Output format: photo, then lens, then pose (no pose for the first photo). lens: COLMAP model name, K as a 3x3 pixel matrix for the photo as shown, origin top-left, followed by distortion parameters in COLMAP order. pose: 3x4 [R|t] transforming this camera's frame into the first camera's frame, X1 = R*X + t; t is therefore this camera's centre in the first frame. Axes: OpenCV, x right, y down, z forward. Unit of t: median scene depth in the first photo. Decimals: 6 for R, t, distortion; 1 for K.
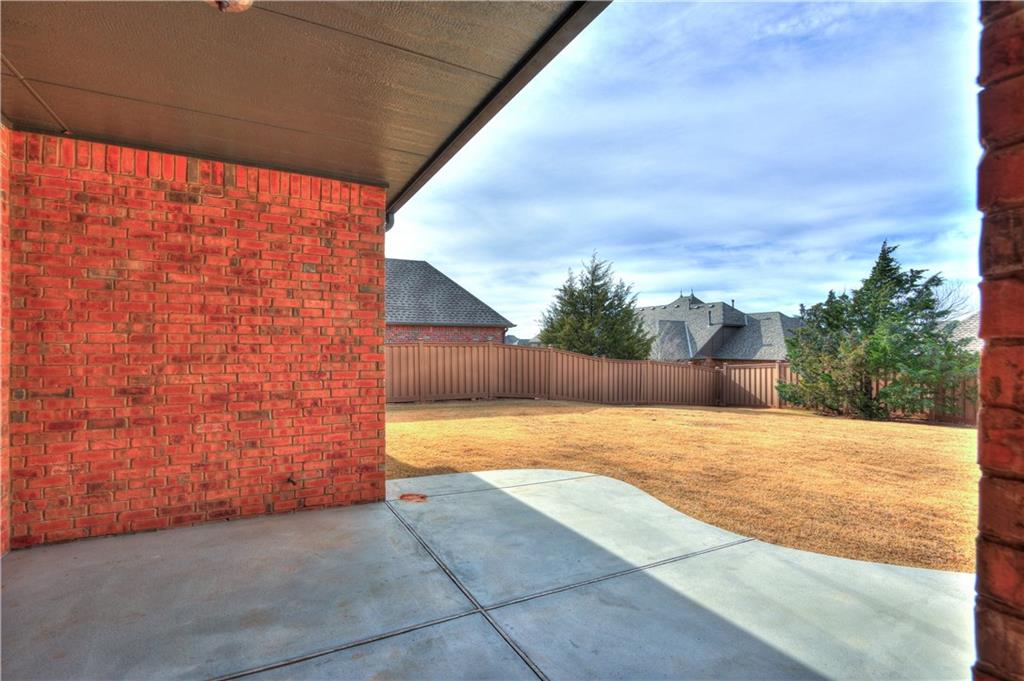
lens RADIAL K [[476.4, 0, 508.0], [0, 476.4, 344.8], [0, 0, 1]] dist [-0.004594, -0.000266]
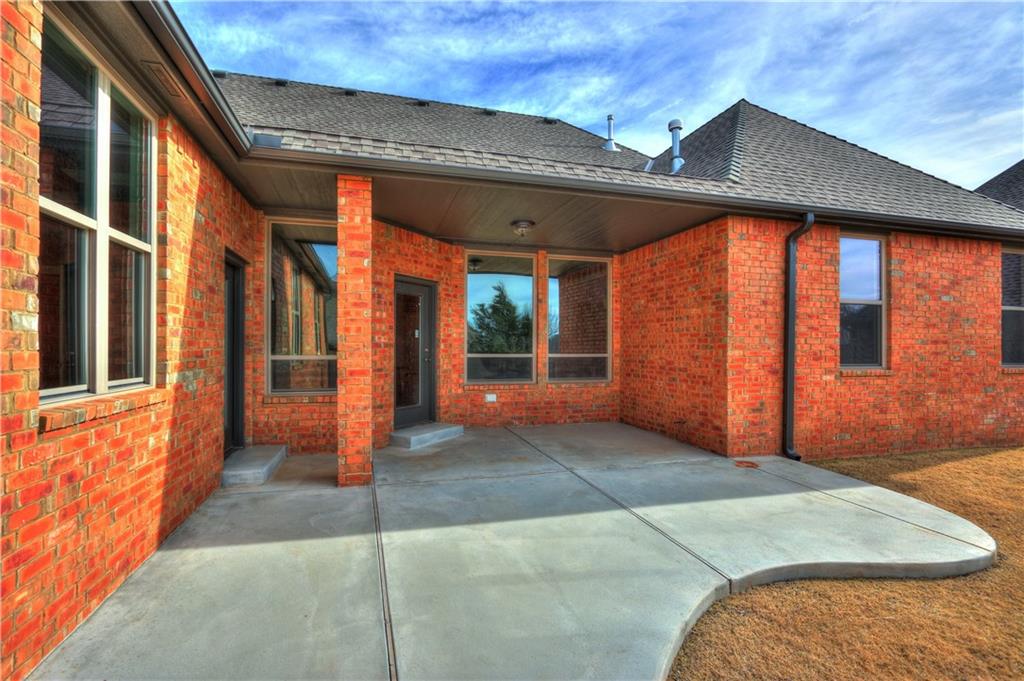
lens RADIAL K [[476.4, 0, 509.9], [0, 476.4, 346.8], [0, 0, 1]] dist [-0.004594, -0.000266]
pose [[-0.206313, -0.007071, -0.978460, 1.346835], [-0.007040, 0.999959, -0.005742, 0.046218], [0.978461, 0.005704, -0.206354, 0.820846]]
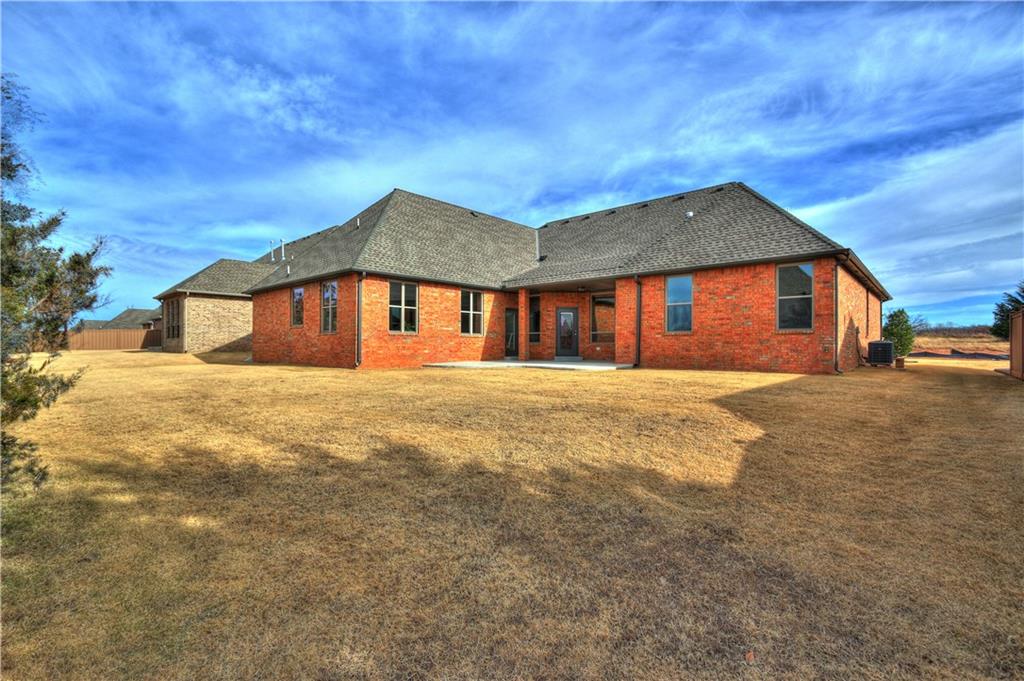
lens RADIAL K [[476.4, 0, 514.7], [0, 476.4, 343.6], [0, 0, 1]] dist [-0.004594, -0.000266]
pose [[-0.942225, -0.012406, -0.334751, 2.094833], [-0.009594, 0.999903, -0.010051, 0.263890], [0.334844, -0.006258, -0.942253, 5.210300]]
